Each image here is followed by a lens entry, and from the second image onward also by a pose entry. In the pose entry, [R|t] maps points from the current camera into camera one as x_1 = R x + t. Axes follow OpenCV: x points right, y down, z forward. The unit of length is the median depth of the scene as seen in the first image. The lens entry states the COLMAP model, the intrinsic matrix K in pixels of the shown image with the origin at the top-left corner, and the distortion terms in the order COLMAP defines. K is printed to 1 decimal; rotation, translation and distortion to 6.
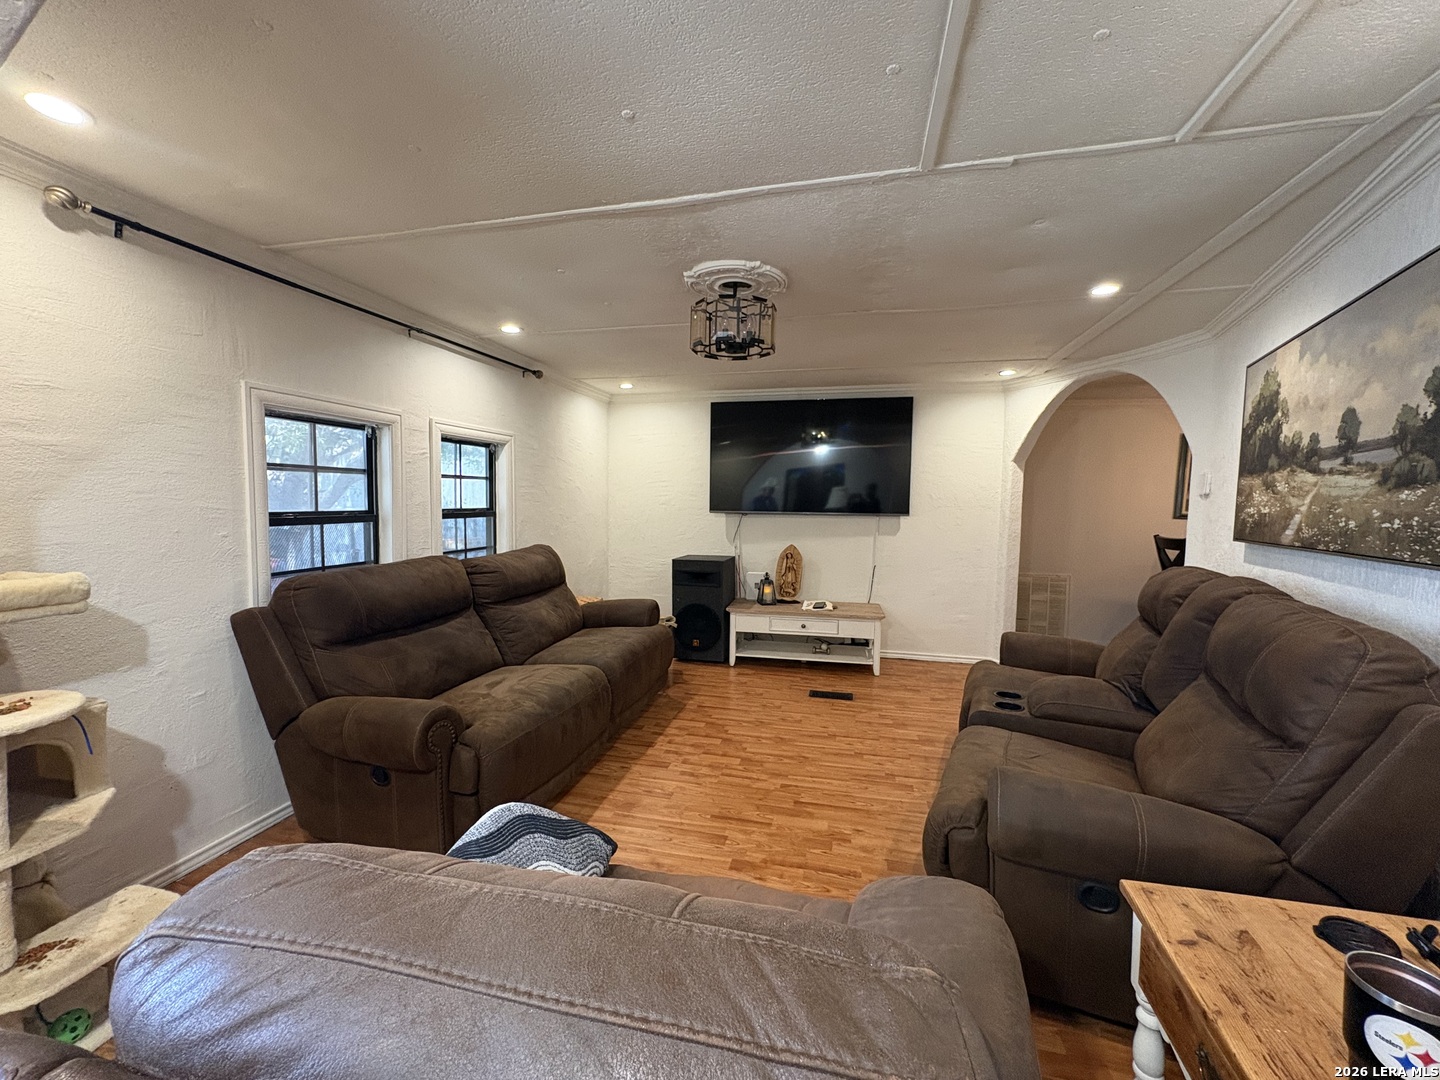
lens RADIAL K [[568.4, 0, 720.0], [0, 568.4, 540.0], [0, 0, 1]] dist [0.021215, 0.000048]
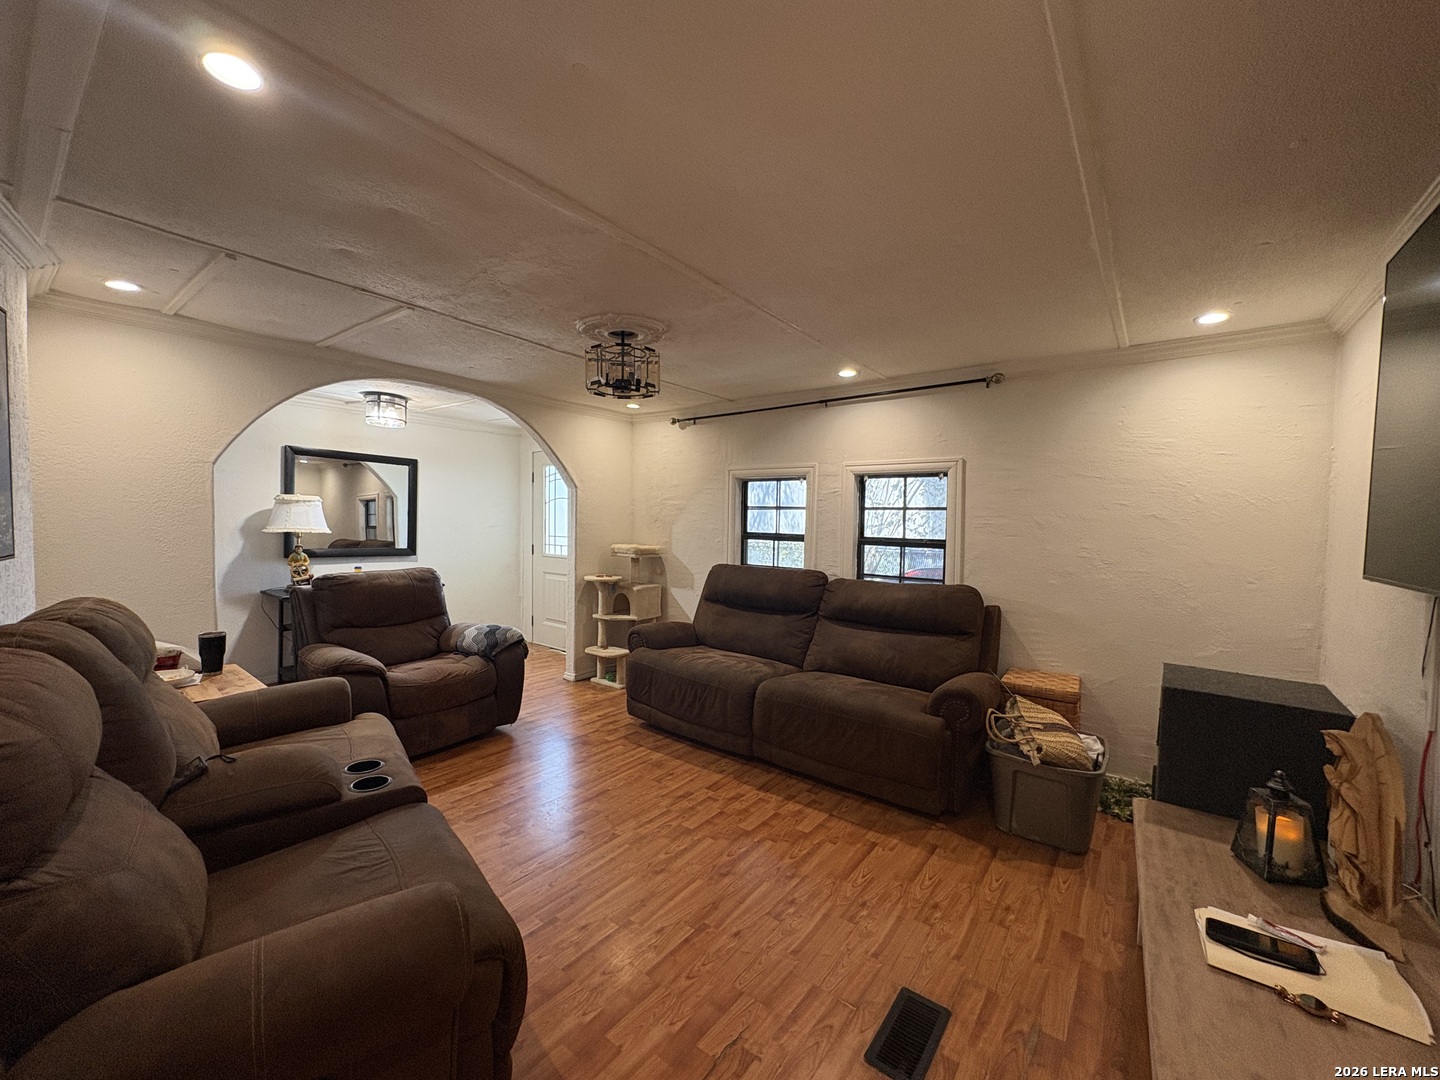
lens RADIAL K [[574.2, 0, 720.0], [0, 574.2, 540.0], [0, 0, 1]] dist [0.001175, 0.000039]
pose [[-0.402517, 0.013879, -0.915307, 0.748030], [-0.091855, 0.994226, 0.055470, -0.088547], [0.910792, 0.106403, -0.398918, 1.253883]]
